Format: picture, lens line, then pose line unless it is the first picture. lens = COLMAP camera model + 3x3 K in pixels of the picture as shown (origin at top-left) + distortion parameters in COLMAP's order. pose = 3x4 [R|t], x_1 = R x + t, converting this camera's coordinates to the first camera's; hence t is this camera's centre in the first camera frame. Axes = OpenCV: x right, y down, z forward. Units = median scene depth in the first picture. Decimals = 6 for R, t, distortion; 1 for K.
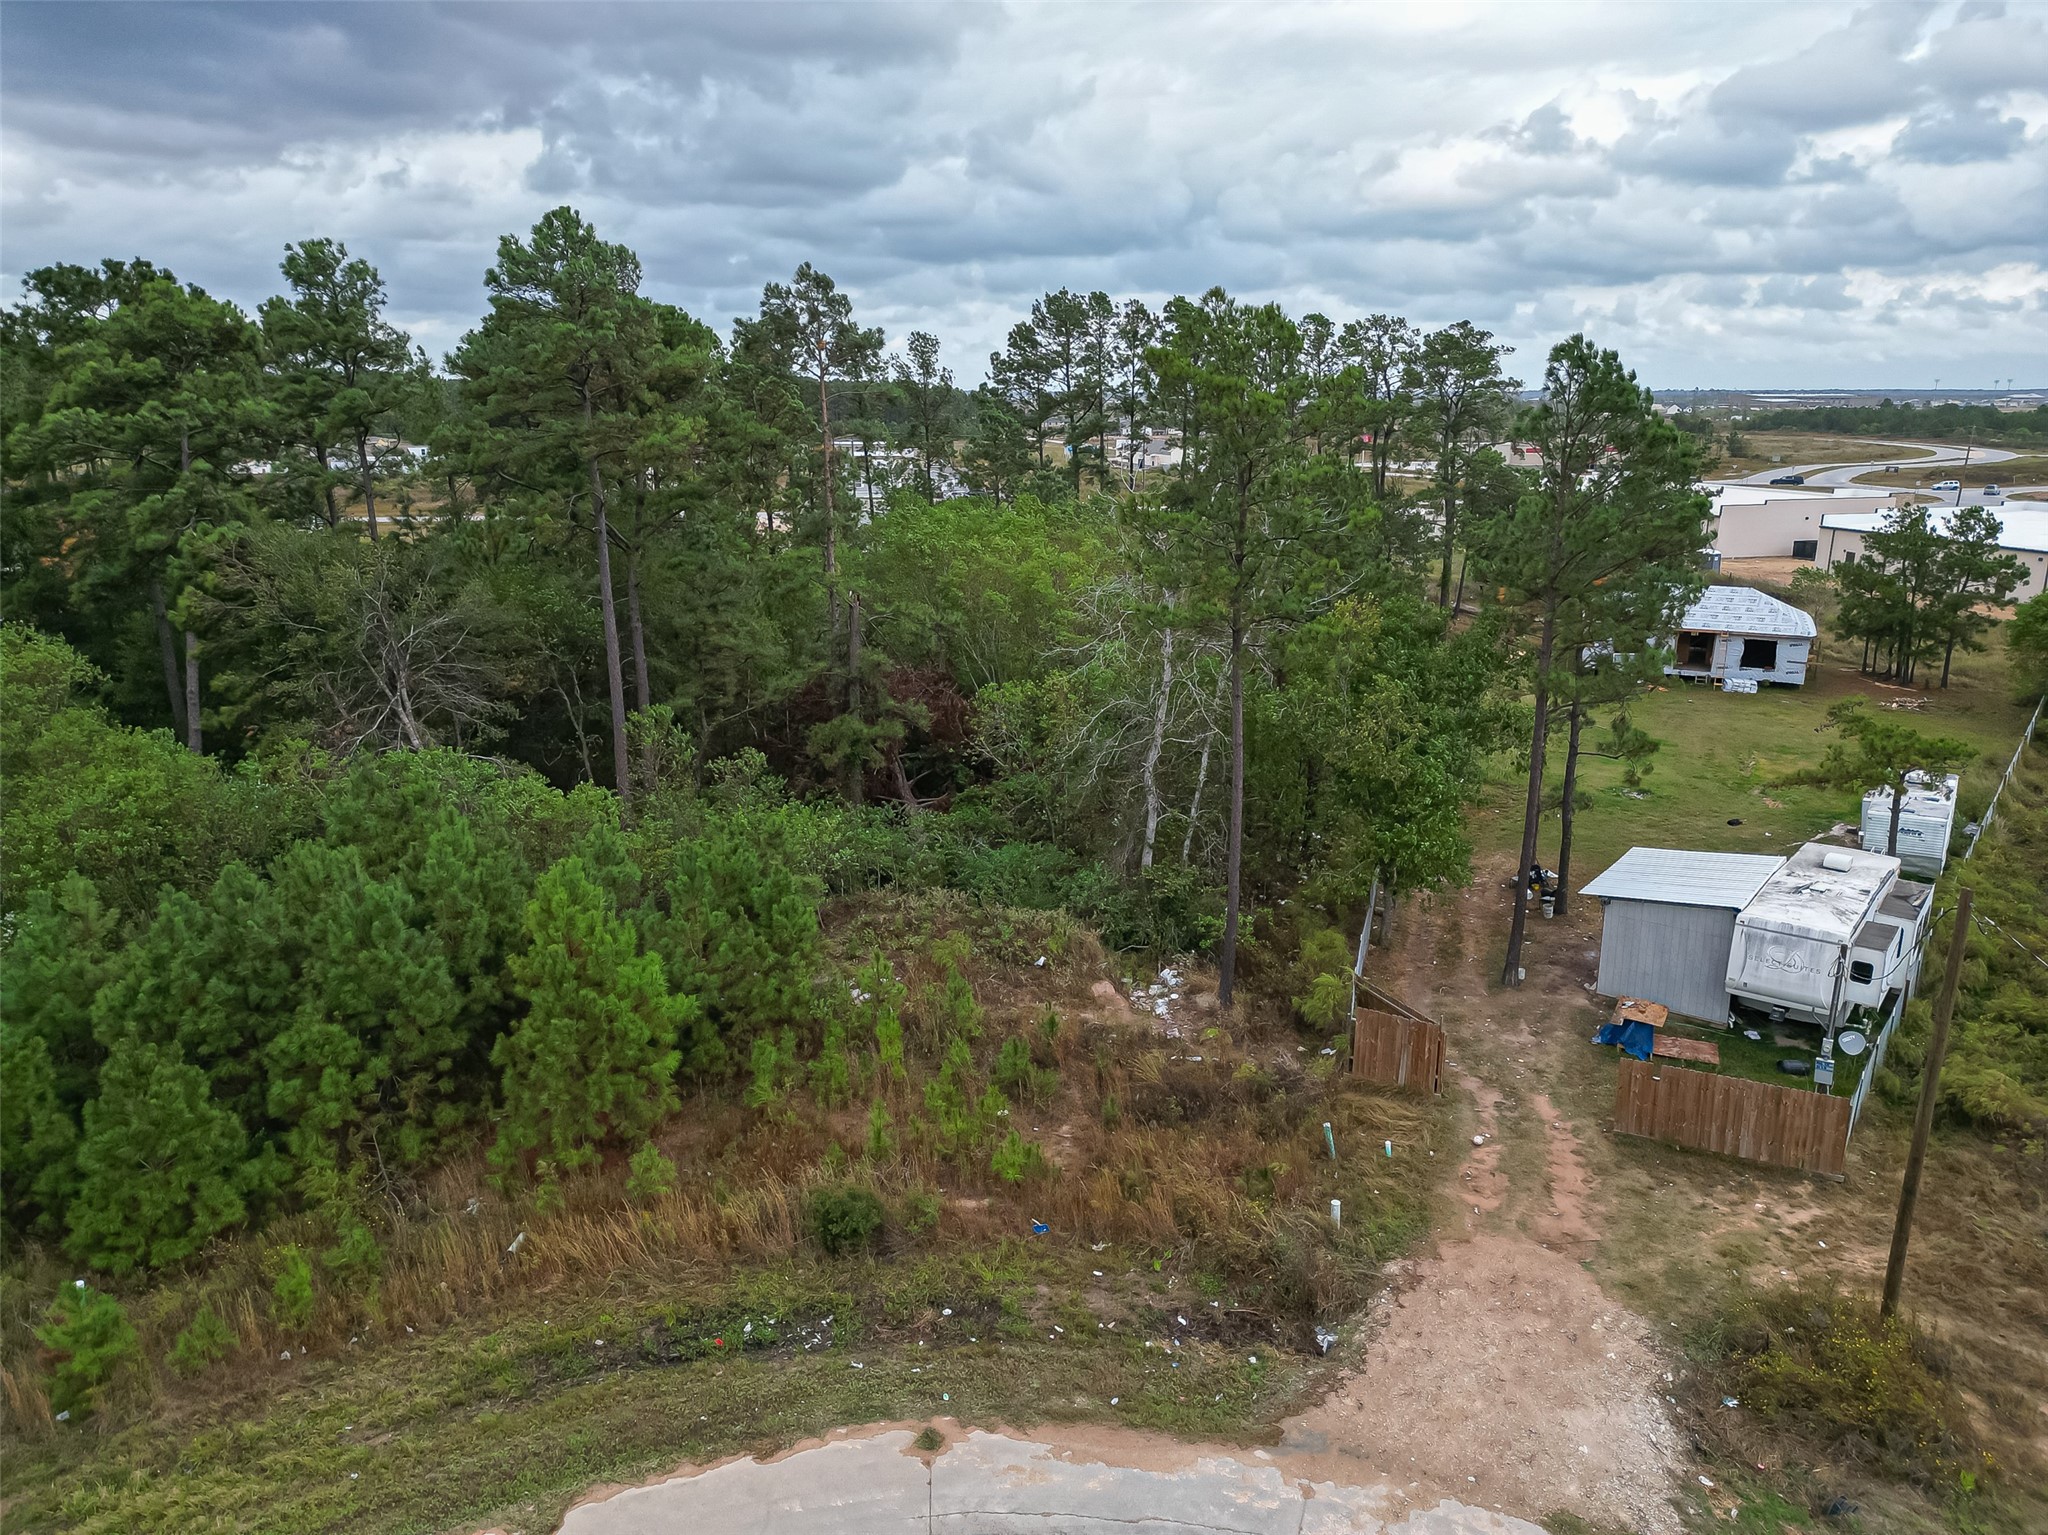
lens RADIAL K [[1411.7, 0, 1024.2], [0, 1411.7, 778.2], [0, 0, 1]] dist [0.054088, -0.044197]
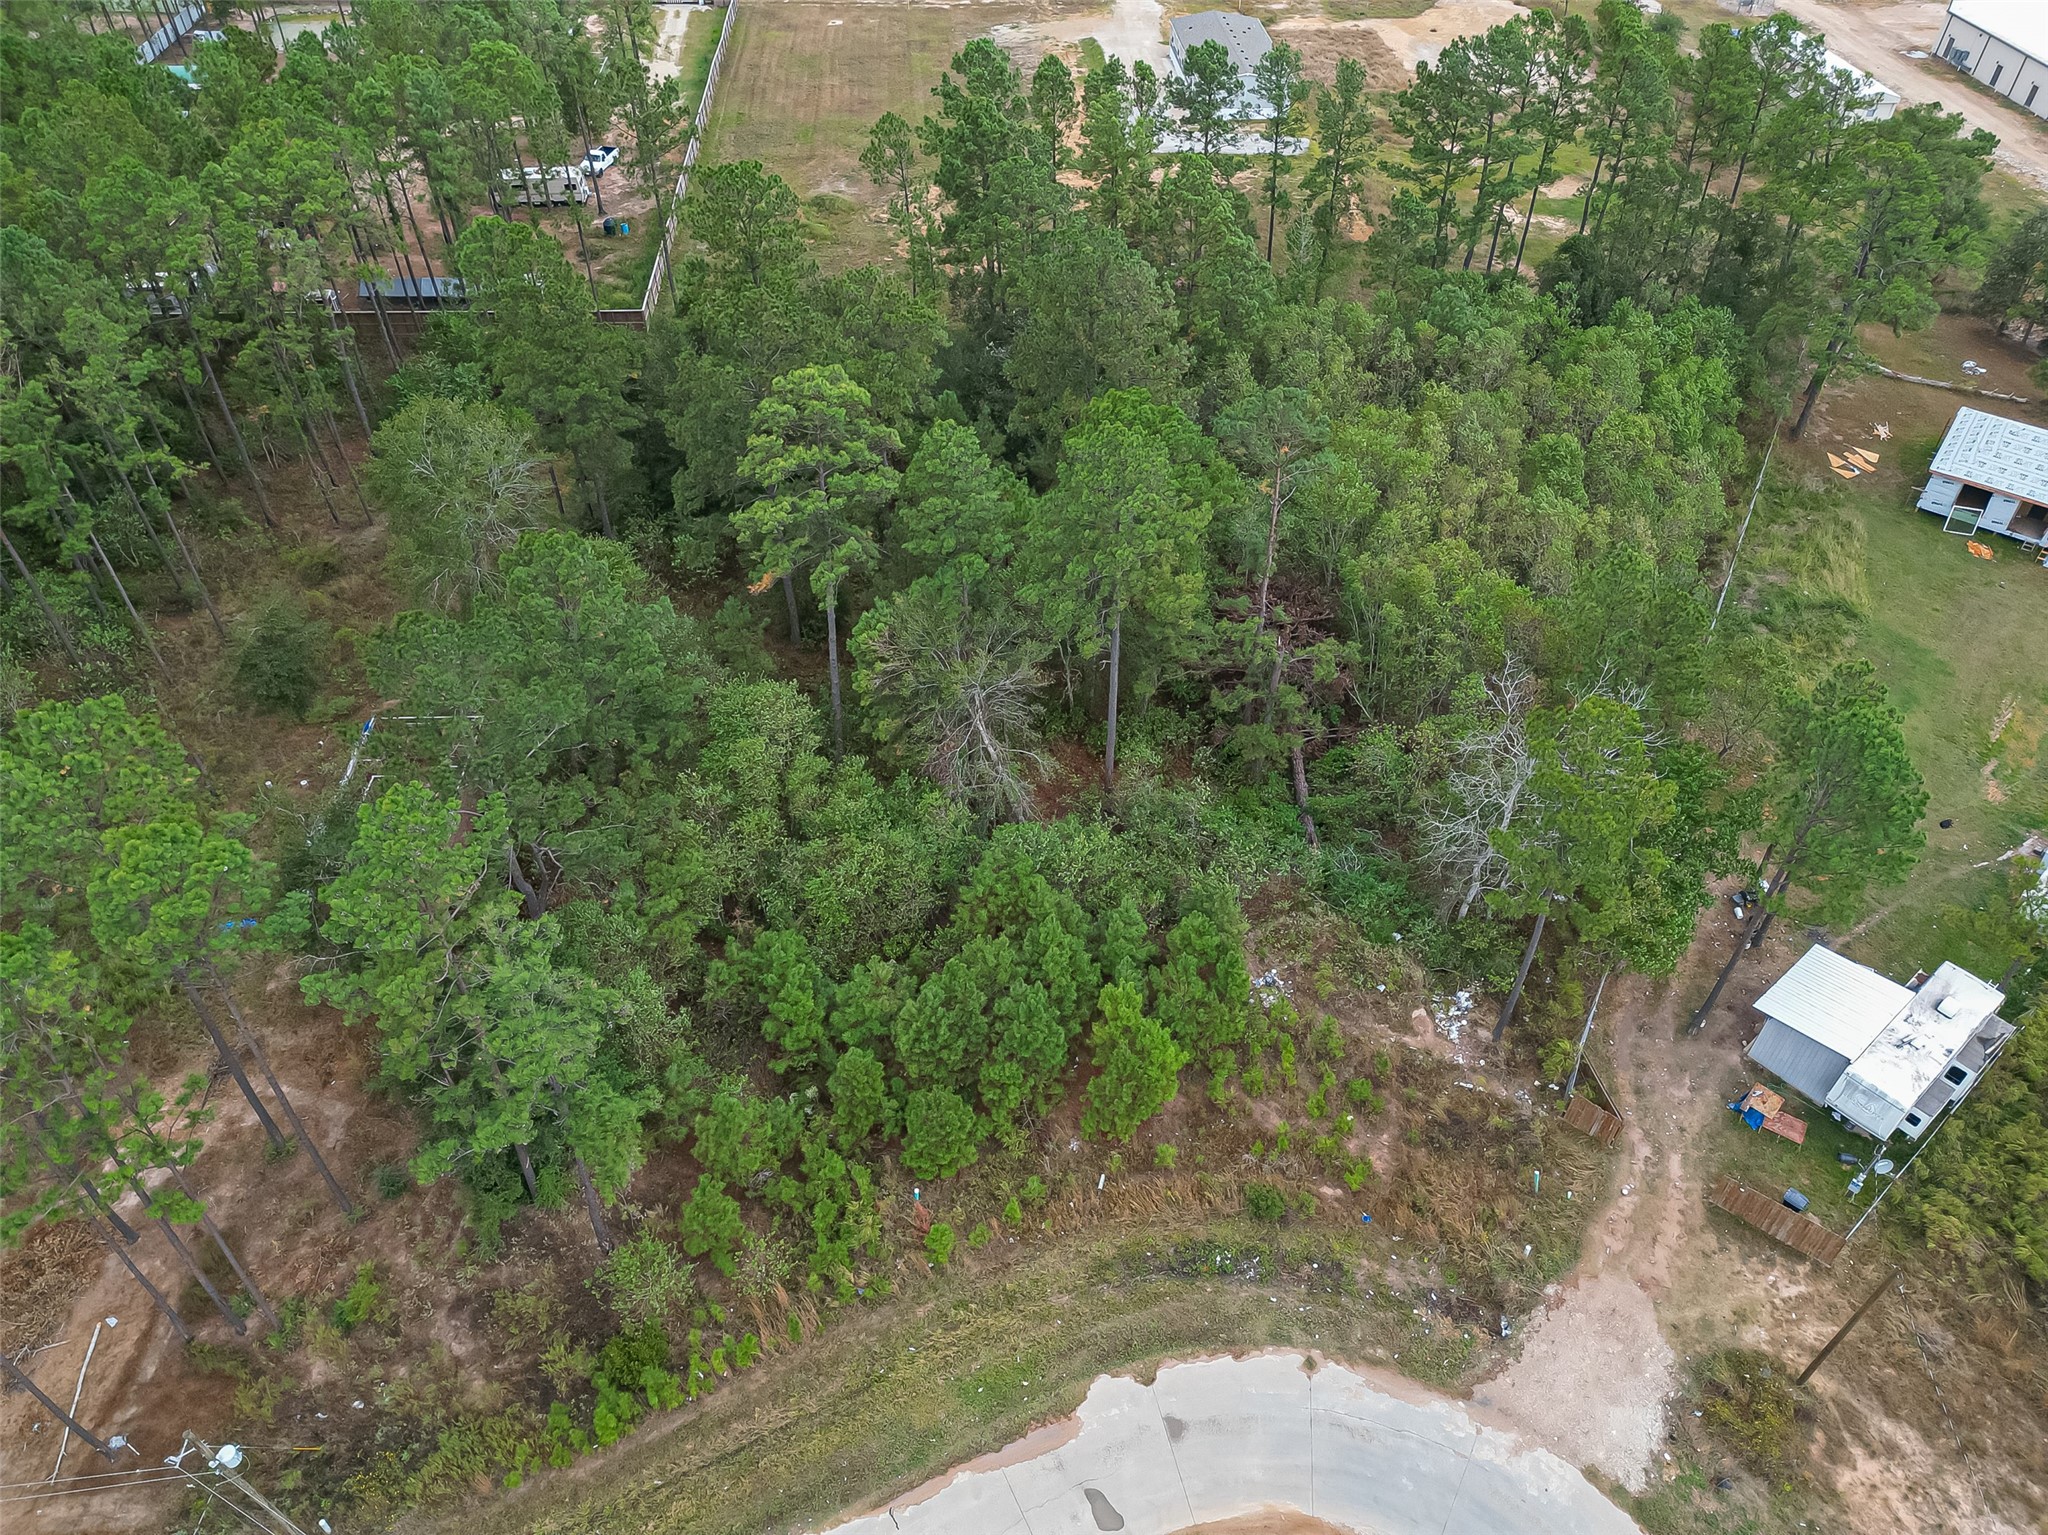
lens RADIAL K [[1411.7, 0, 1023.9], [0, 1411.7, 748.5], [0, 0, 1]] dist [0.054088, -0.044197]
pose [[0.978225, 0.144396, -0.149080, -0.226858], [-0.059155, 0.882487, 0.466601, -1.025143], [0.198936, -0.447623, 0.871813, -0.445857]]
